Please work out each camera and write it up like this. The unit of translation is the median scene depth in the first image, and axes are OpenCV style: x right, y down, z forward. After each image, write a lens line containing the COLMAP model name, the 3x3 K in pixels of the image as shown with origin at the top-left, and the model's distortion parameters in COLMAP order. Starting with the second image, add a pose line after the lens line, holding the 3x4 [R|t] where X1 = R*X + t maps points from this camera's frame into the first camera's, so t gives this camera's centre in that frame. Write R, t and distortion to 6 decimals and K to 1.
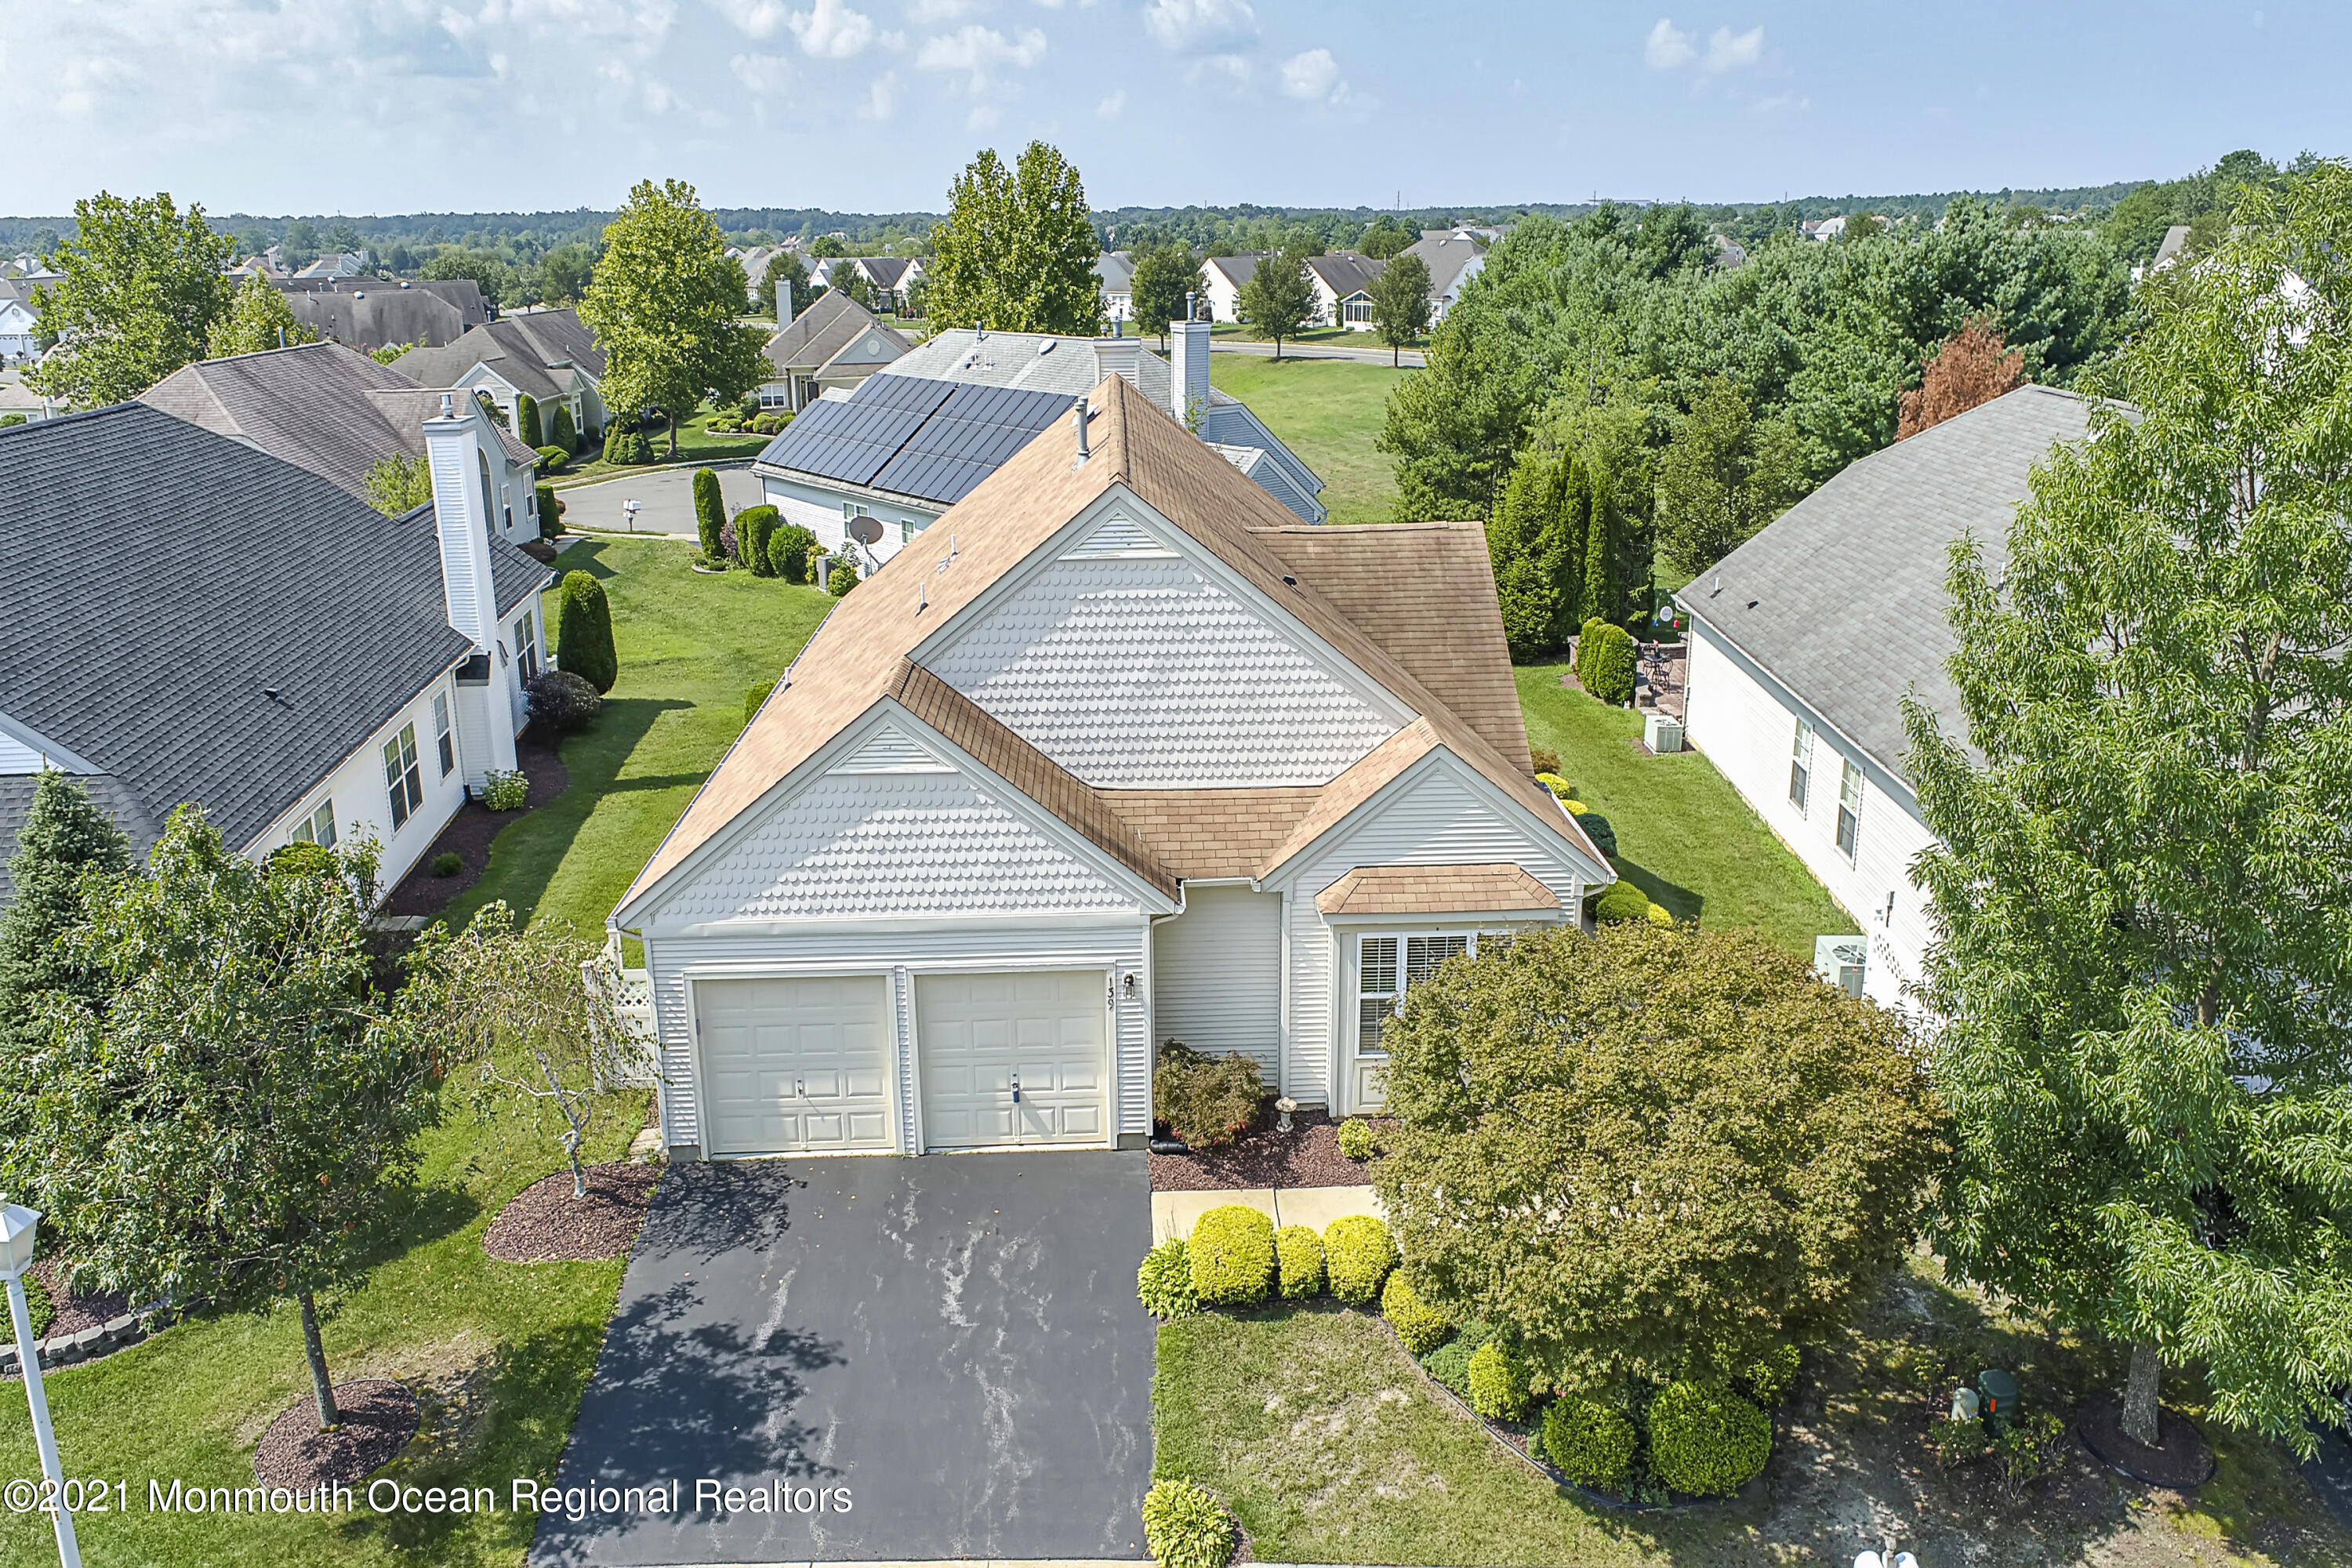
lens RADIAL K [[1590.3, 0, 1165.2], [0, 1590.3, 700.9], [0, 0, 1]] dist [-0.008845, -0.003888]
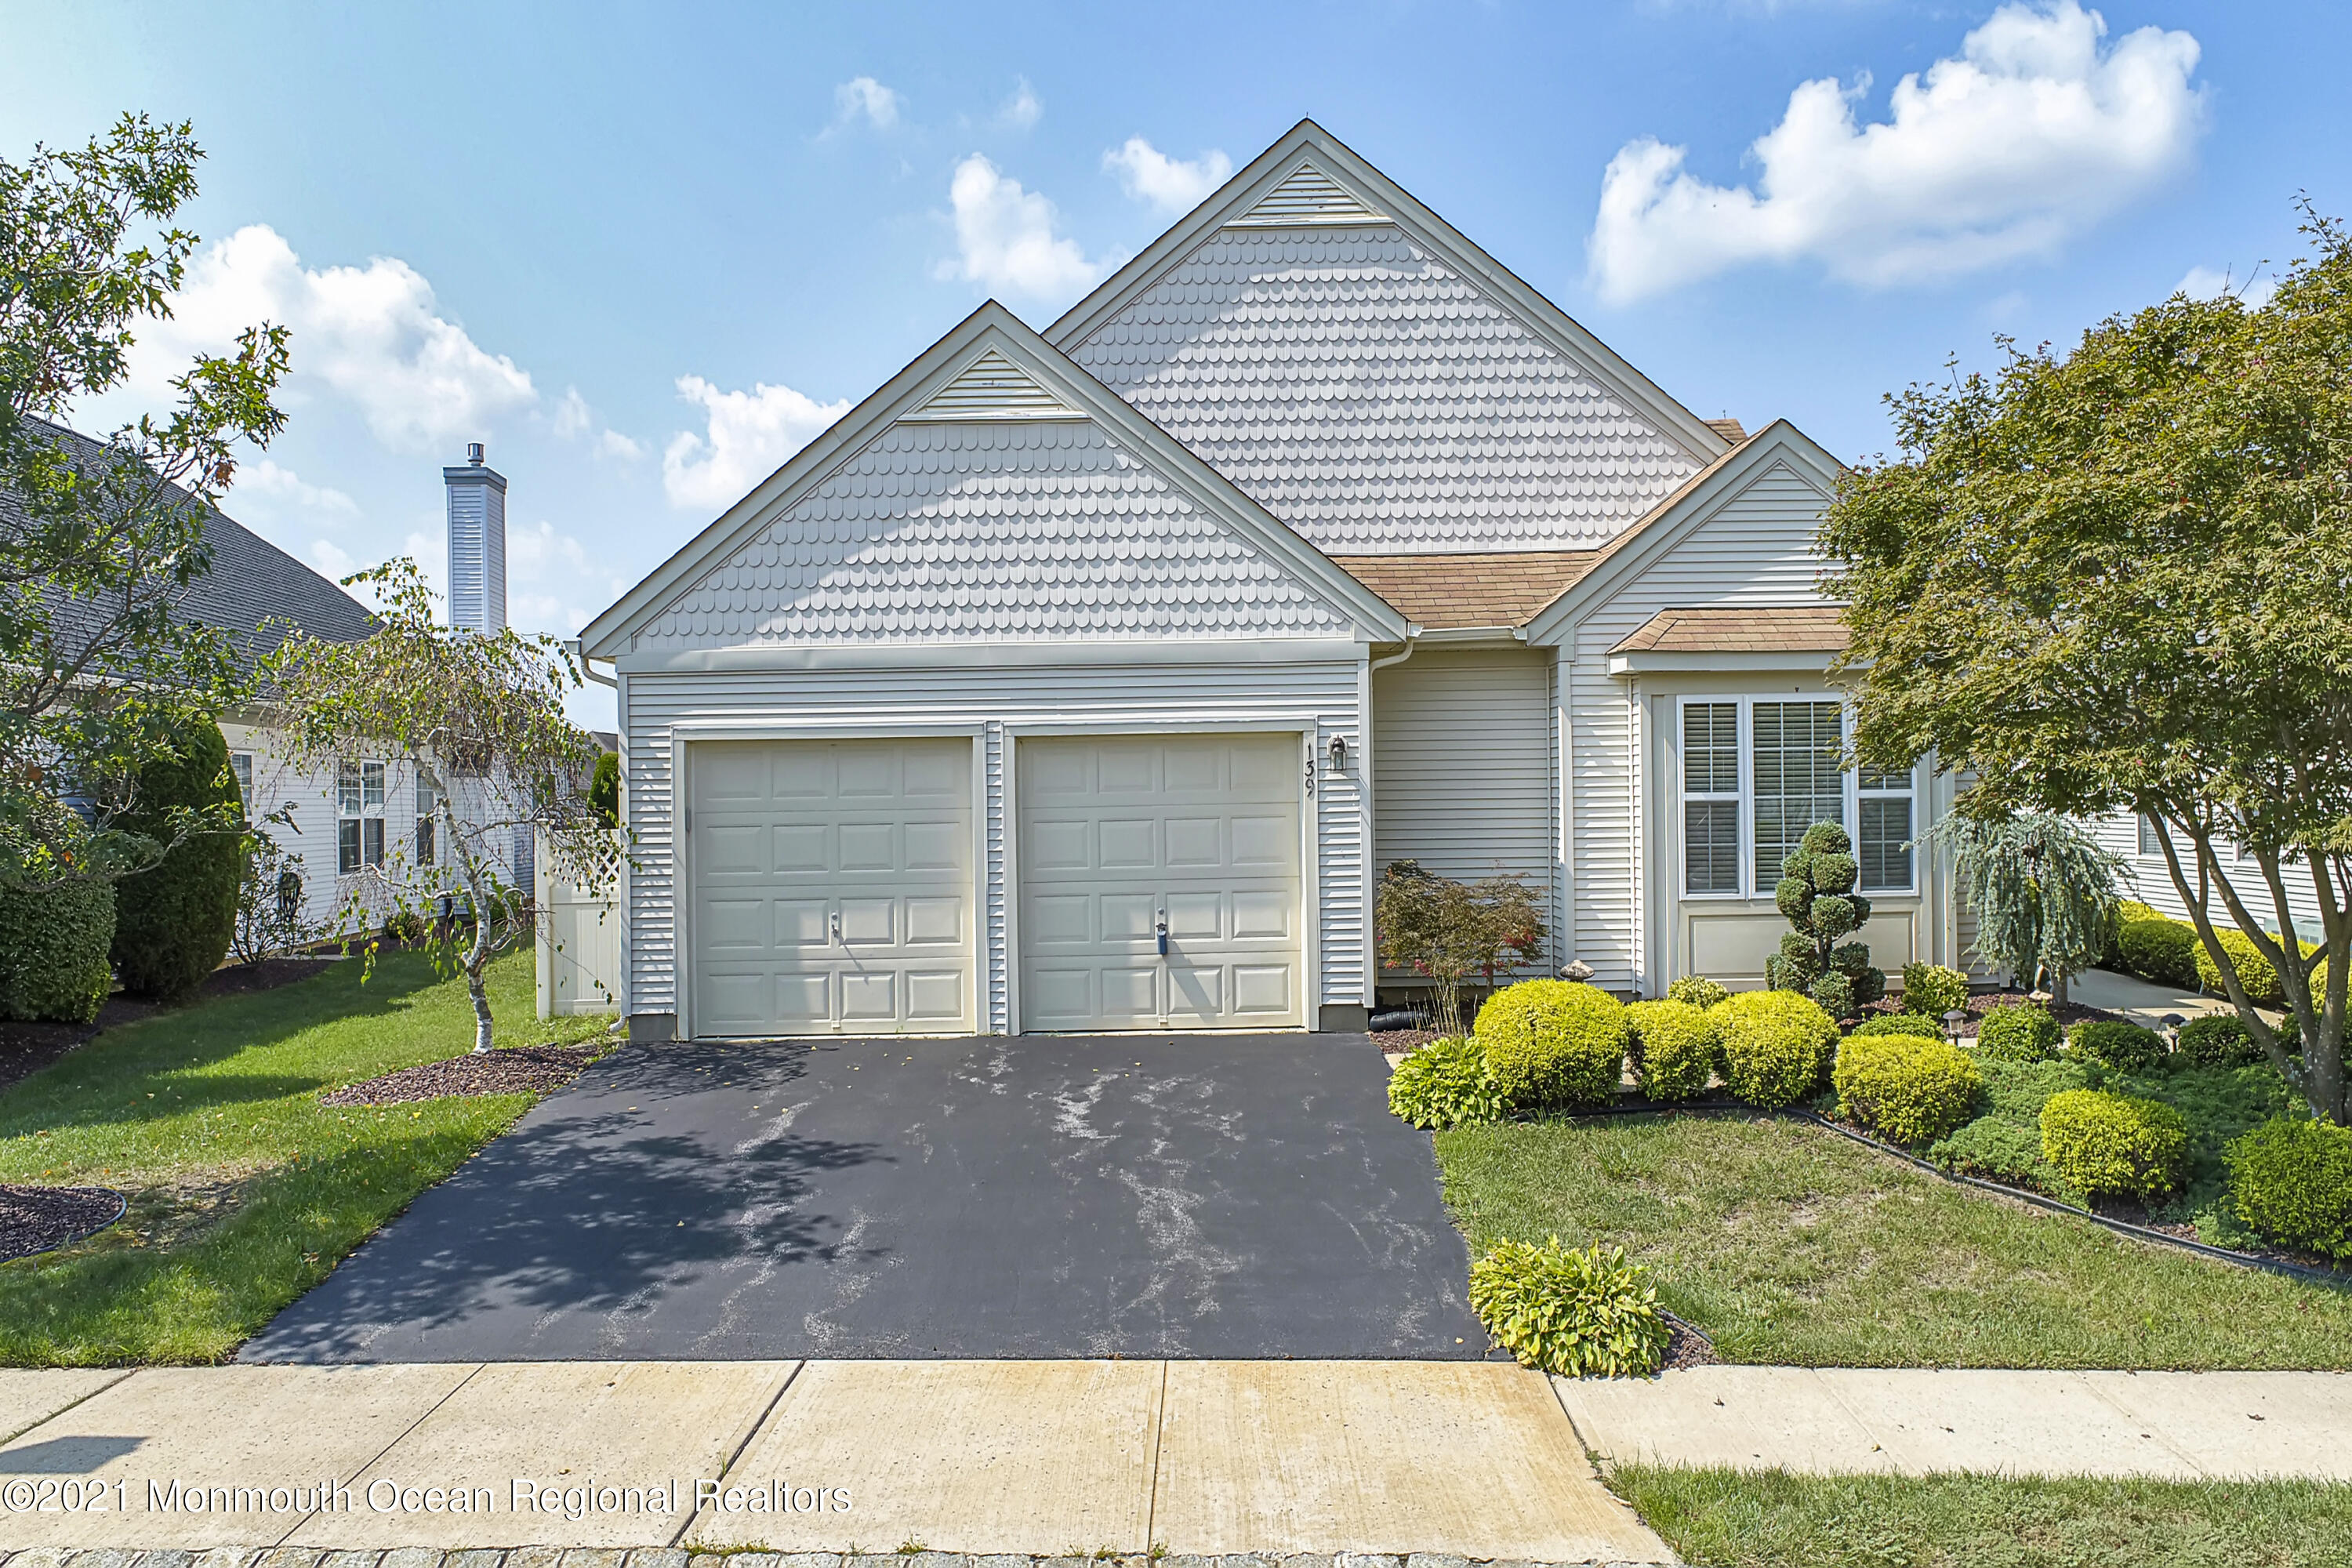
lens RADIAL K [[1638.5, 0, 1176.0], [0, 1638.5, 784.0], [0, 0, 1]] dist [-0.011000, -0.004407]
pose [[0.999260, -0.003674, -0.038297, -0.063367], [-0.005823, 0.969517, -0.244954, 0.354299], [0.038029, 0.244996, 0.968778, 0.338074]]
